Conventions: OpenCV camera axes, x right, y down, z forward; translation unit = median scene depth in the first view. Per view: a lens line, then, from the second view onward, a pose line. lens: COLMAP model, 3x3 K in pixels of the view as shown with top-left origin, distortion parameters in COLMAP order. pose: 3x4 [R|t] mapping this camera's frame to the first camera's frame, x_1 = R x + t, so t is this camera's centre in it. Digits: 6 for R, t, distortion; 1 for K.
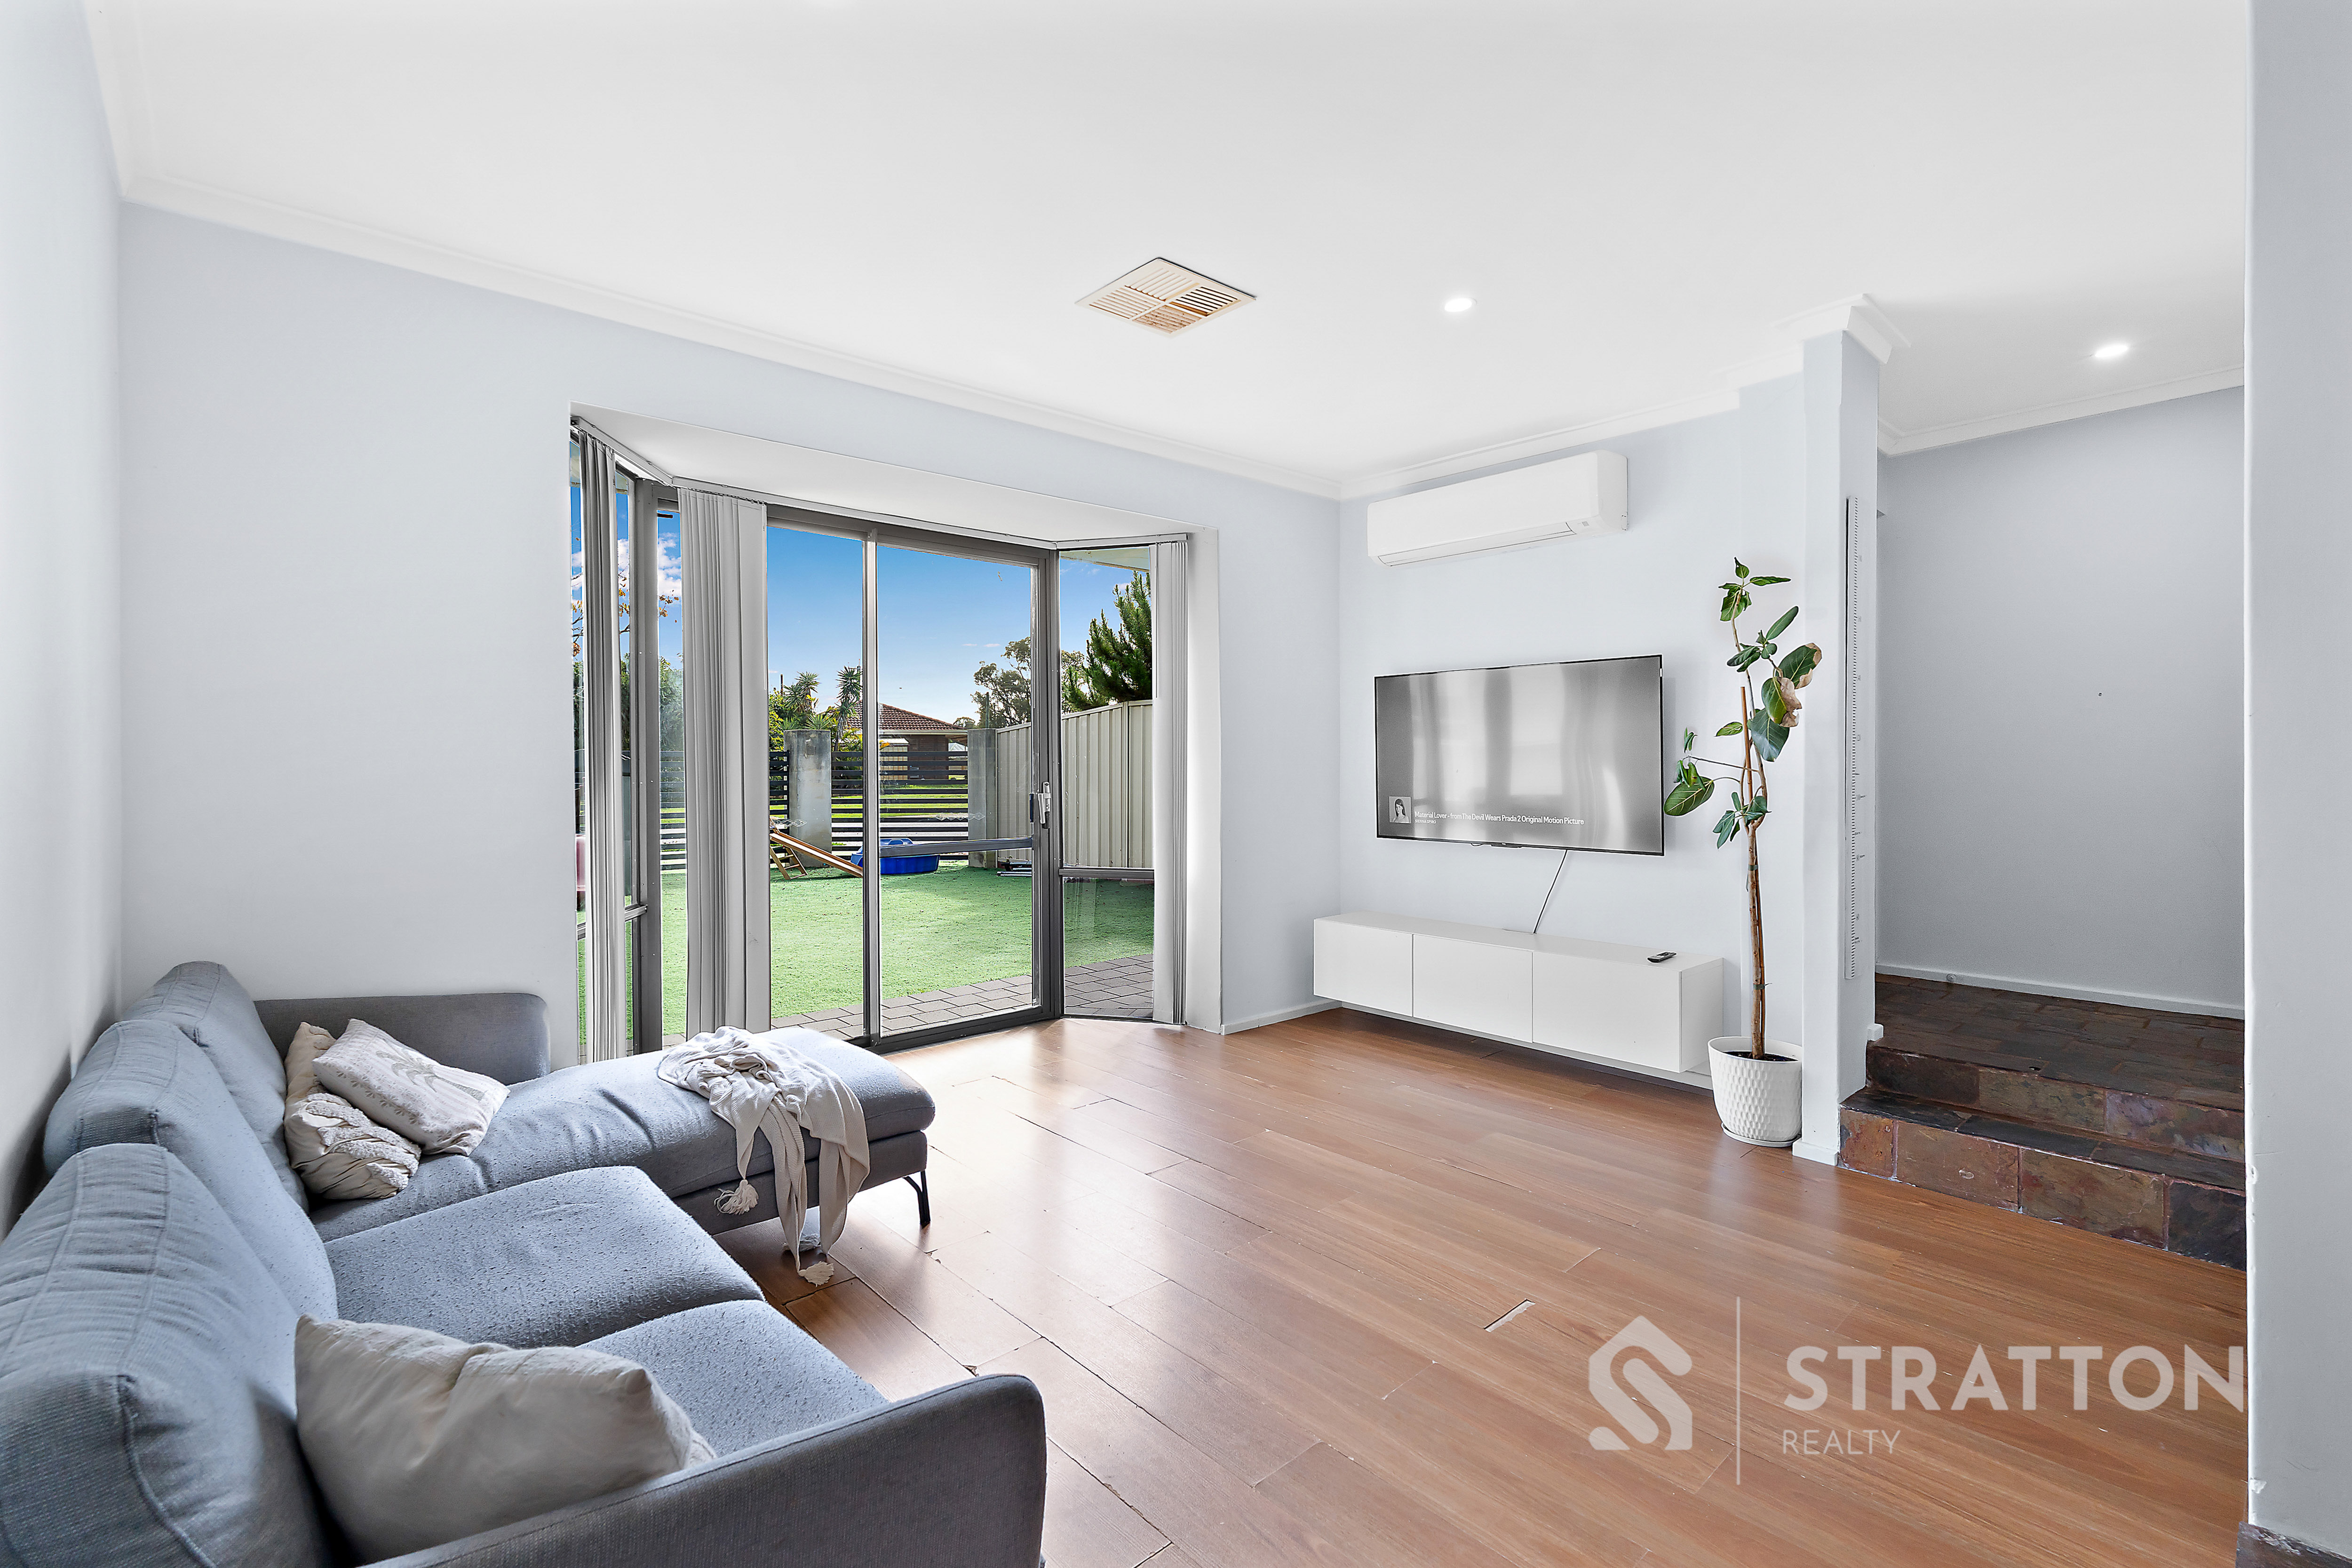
lens RADIAL K [[1031.3, 0, 1169.7], [0, 1031.3, 764.4], [0, 0, 1]] dist [-0.000612, 0.000136]
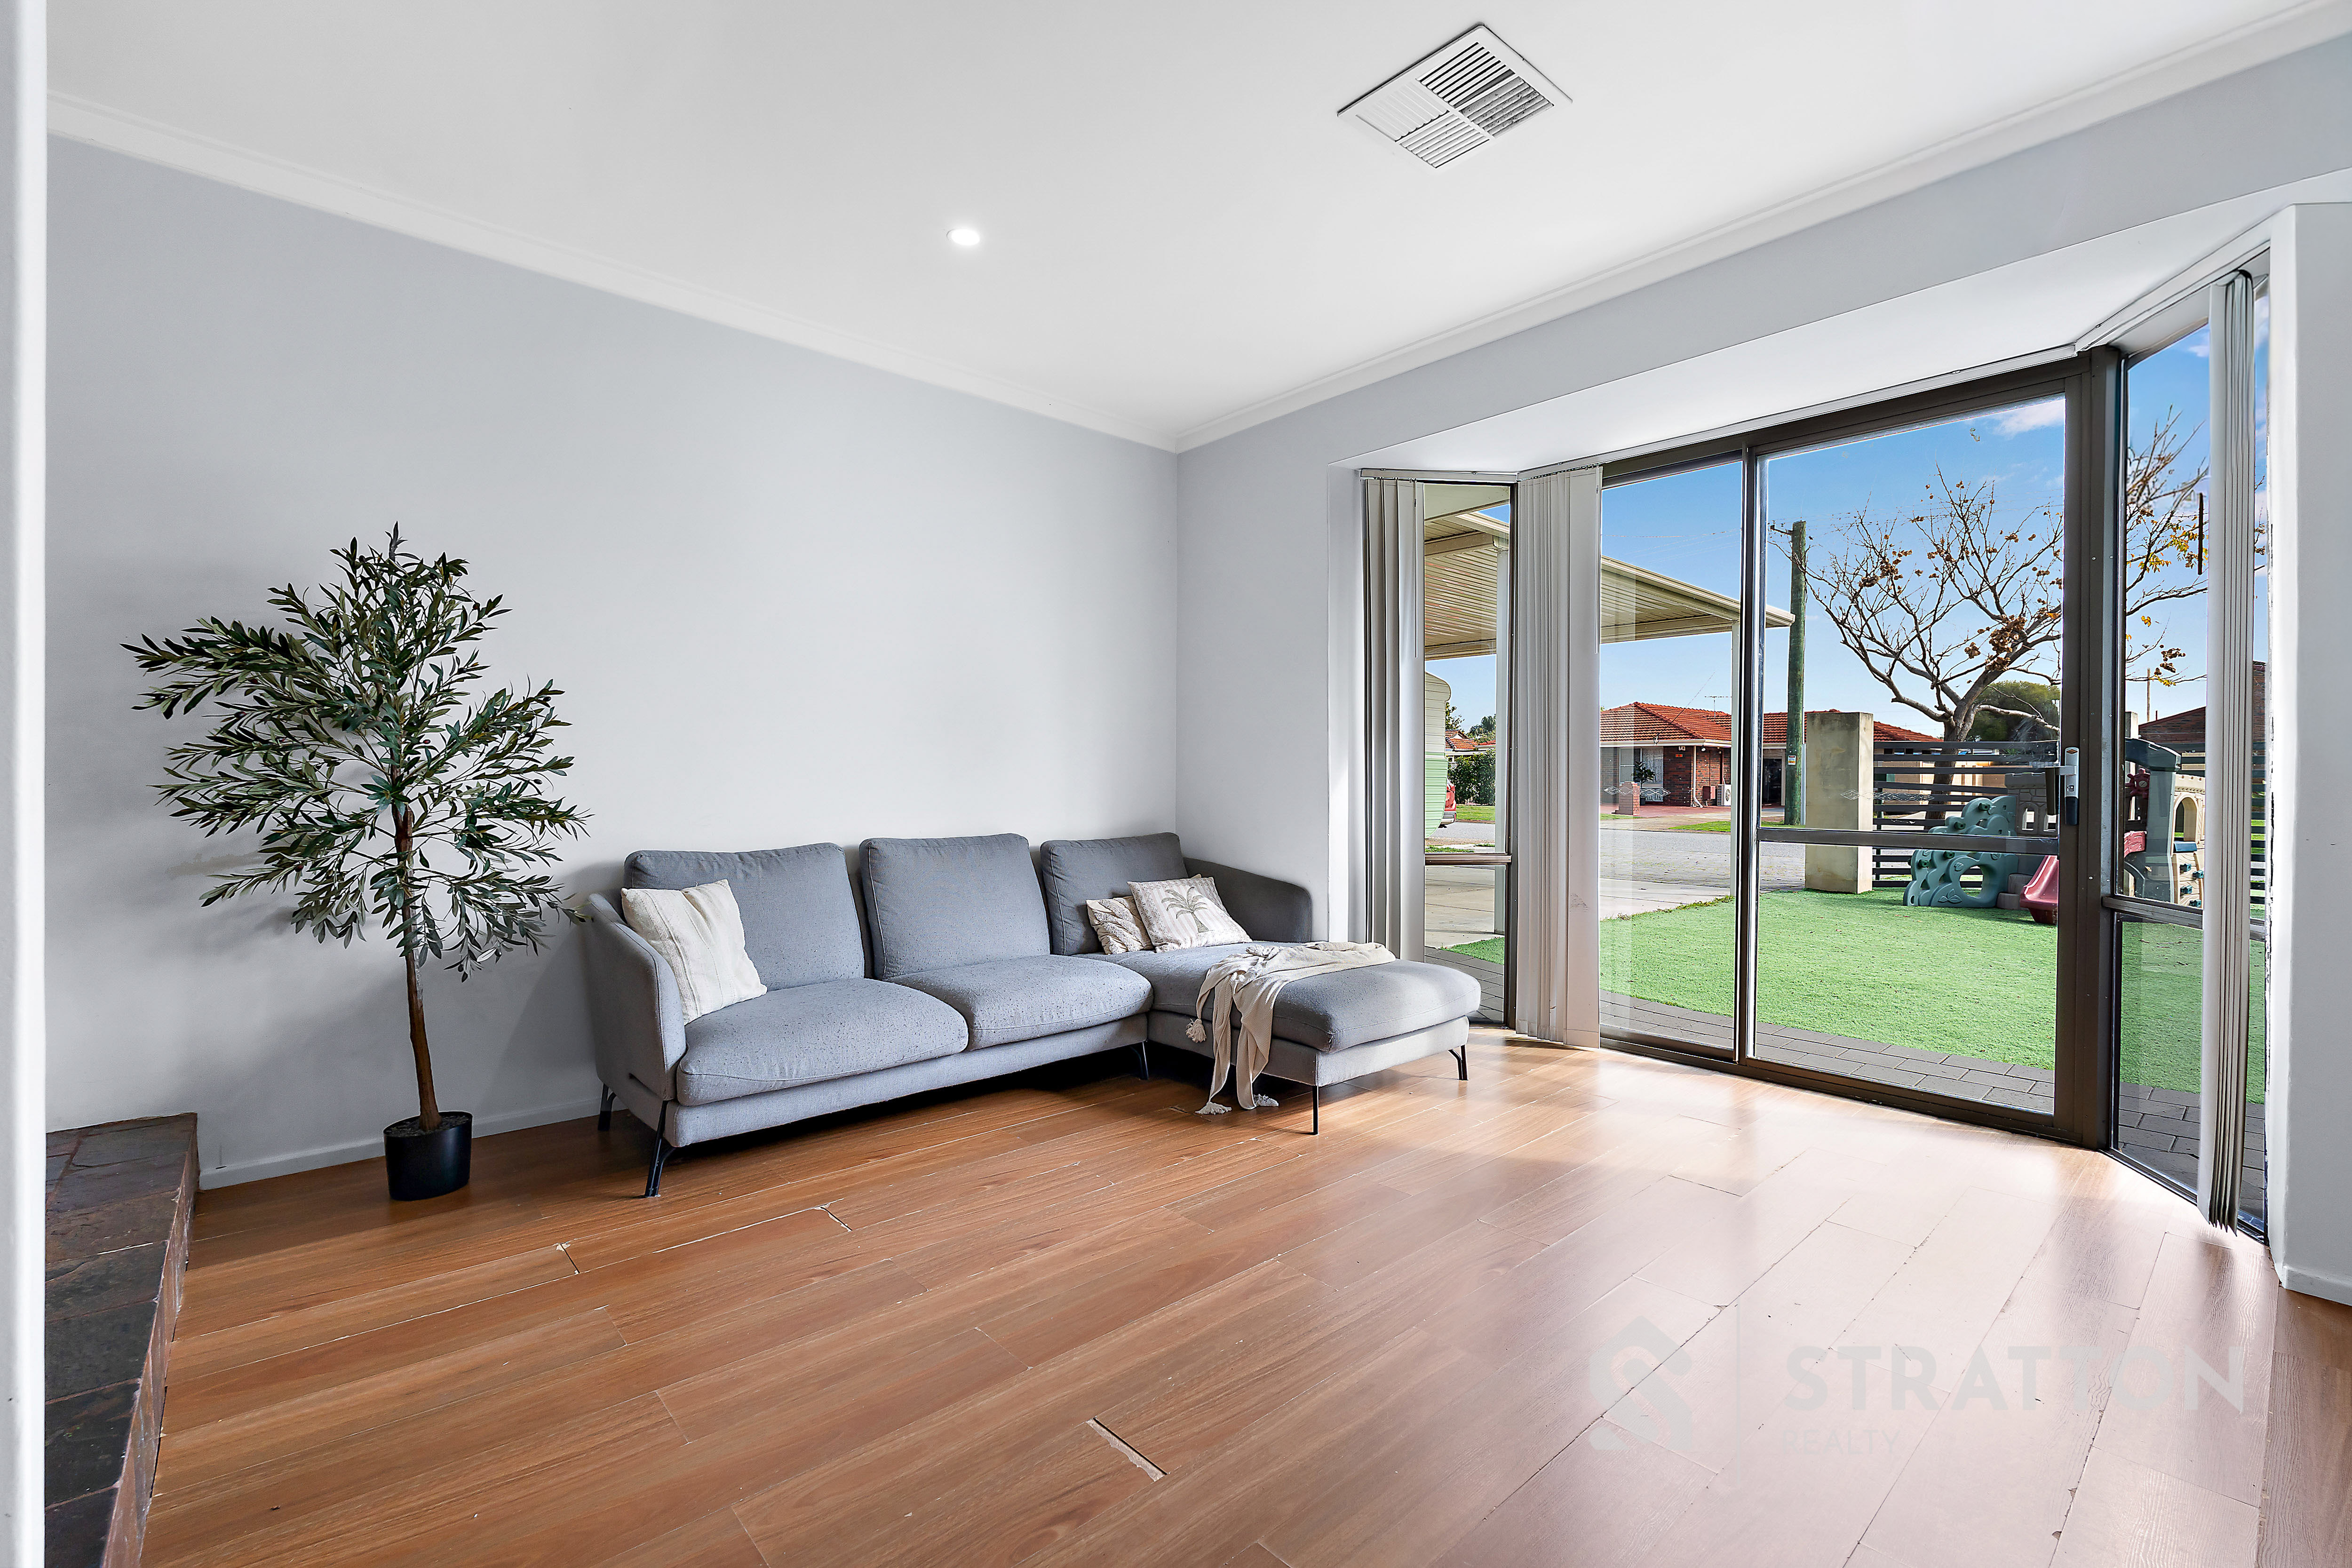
lens RADIAL K [[1021.2, 0, 1176.4], [0, 1021.2, 778.7], [0, 0, 1]] dist [-0.002011, 0.000628]
pose [[-0.004211, 0.001515, -0.999990, 0.948457], [-0.007975, 0.999967, 0.001548, 0.078899], [0.999959, 0.007981, -0.004199, 0.968101]]
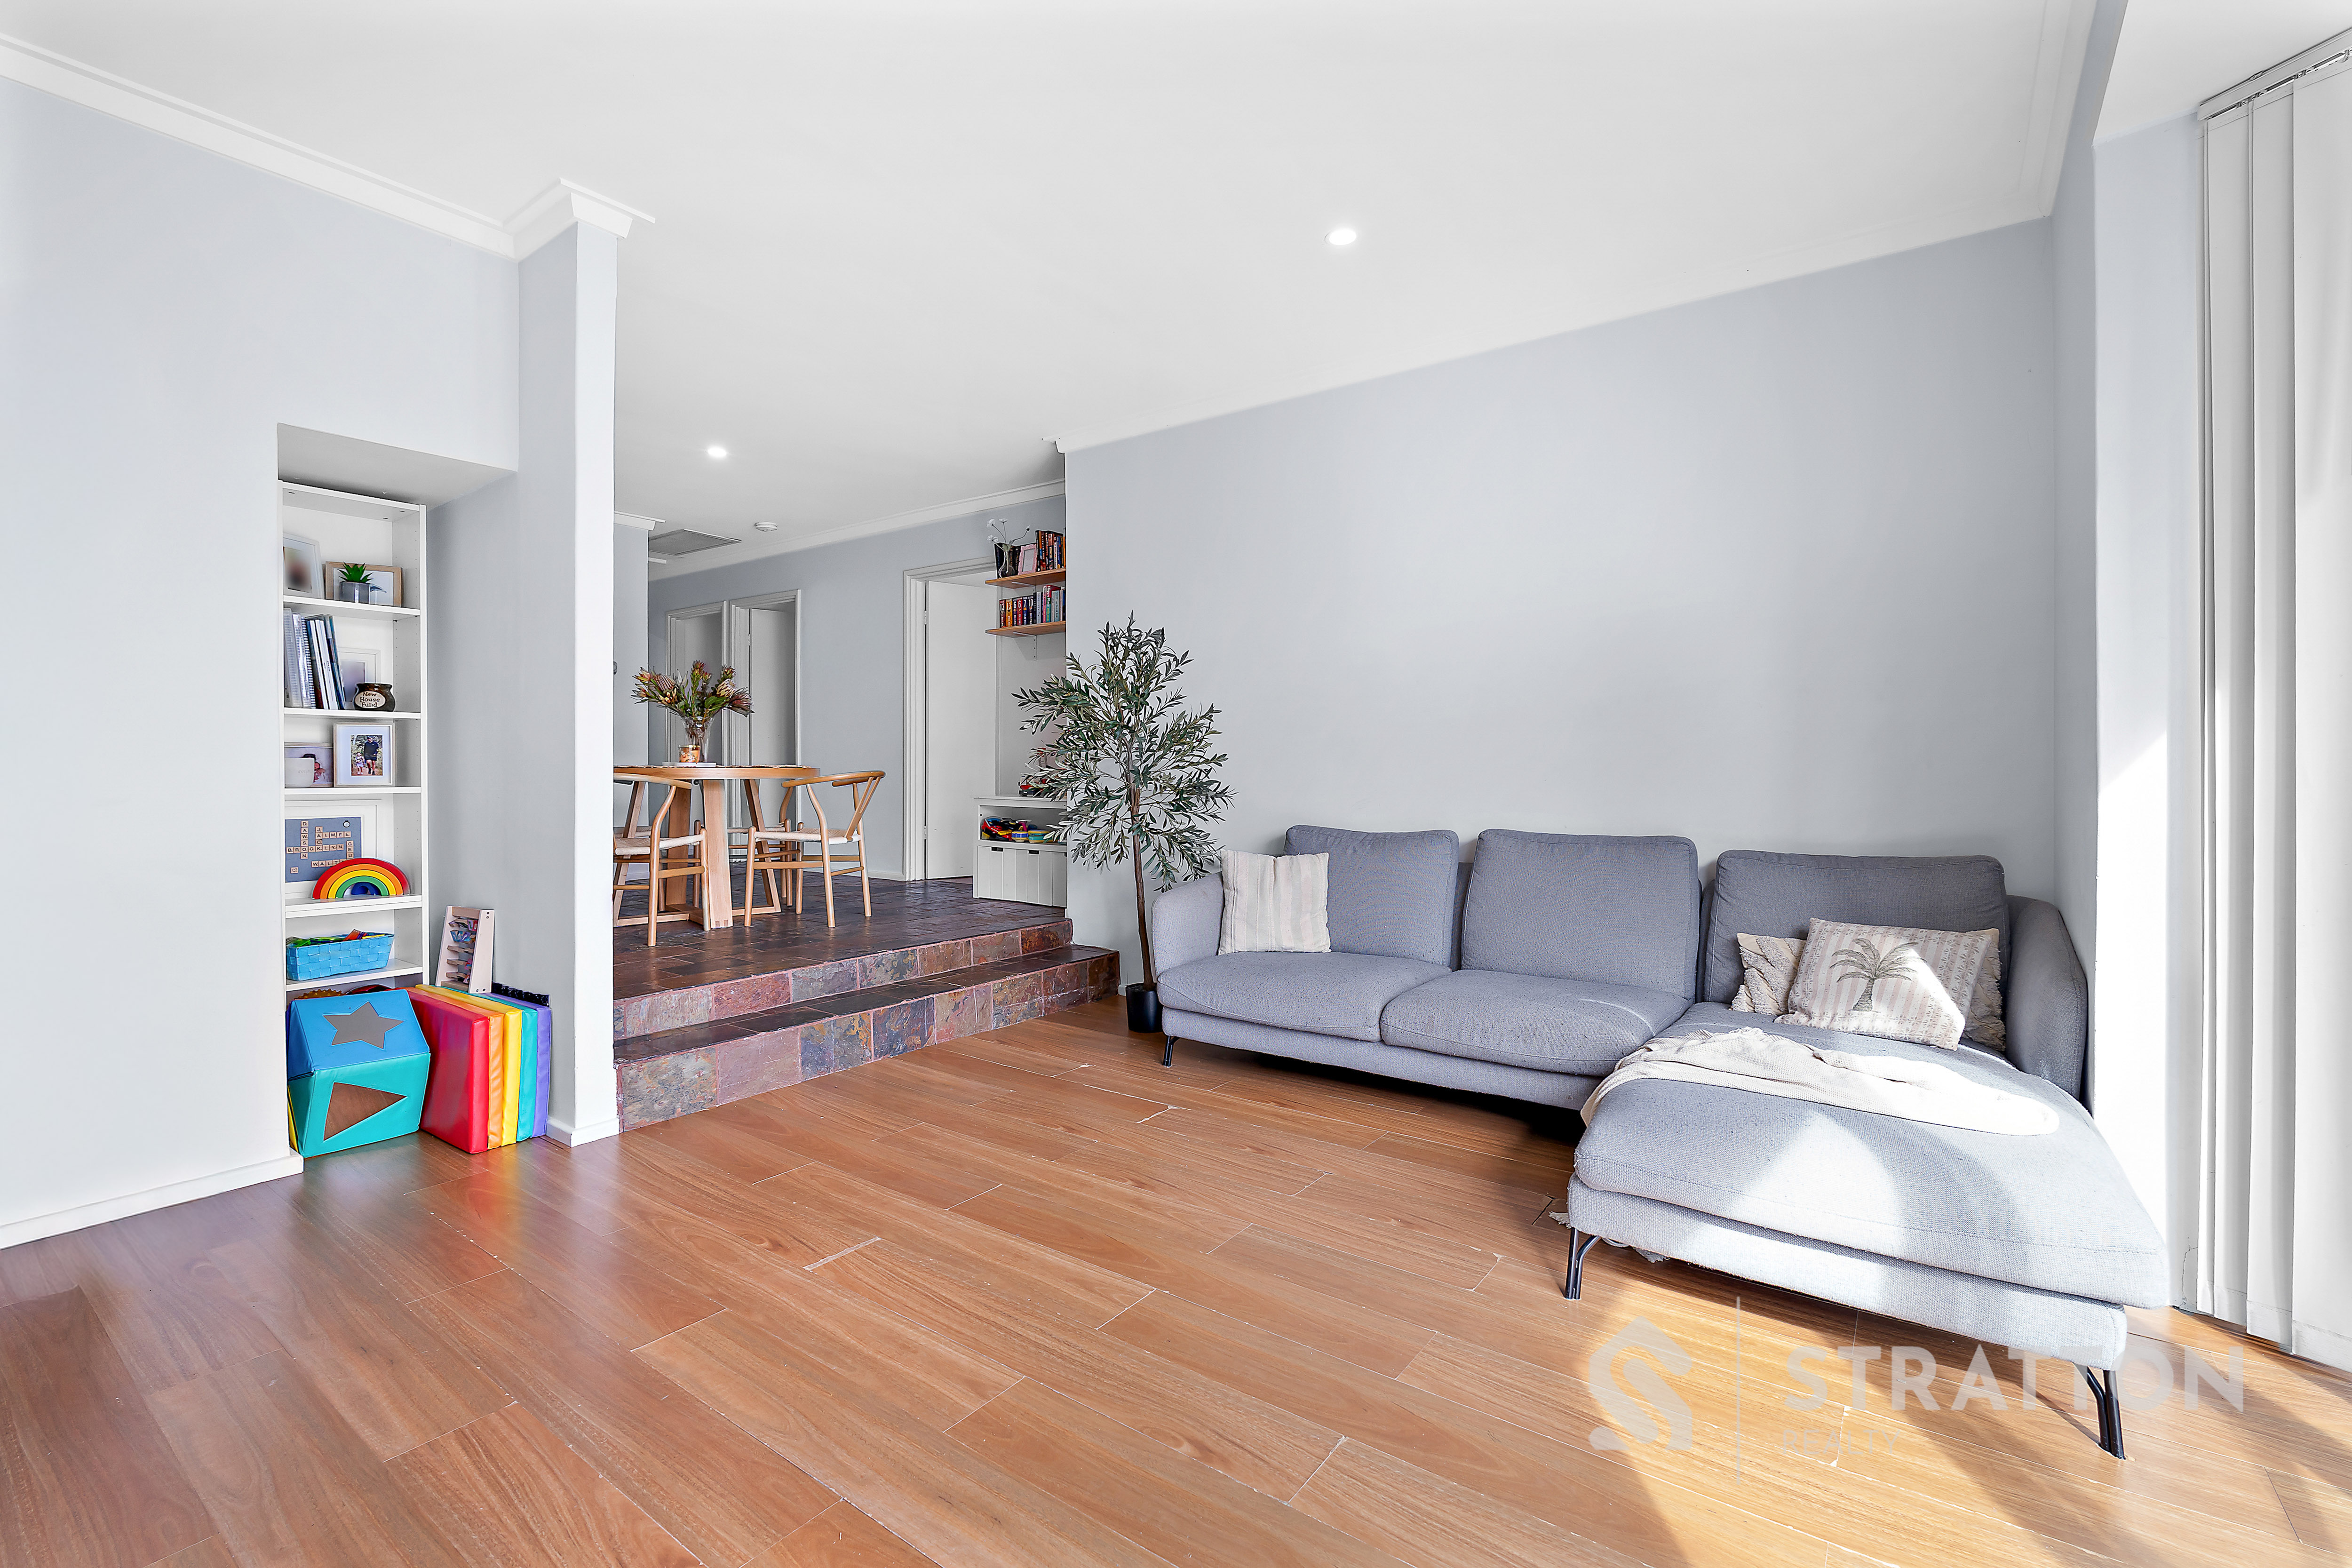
lens RADIAL K [[1021.2, 0, 1176.4], [0, 1021.2, 778.7], [0, 0, 1]] dist [-0.002011, 0.000628]
pose [[-0.978634, 0.005765, -0.205532, 0.205811], [0.002894, 0.999894, 0.014268, 0.075774], [0.205592, 0.013369, -0.978546, 1.858665]]
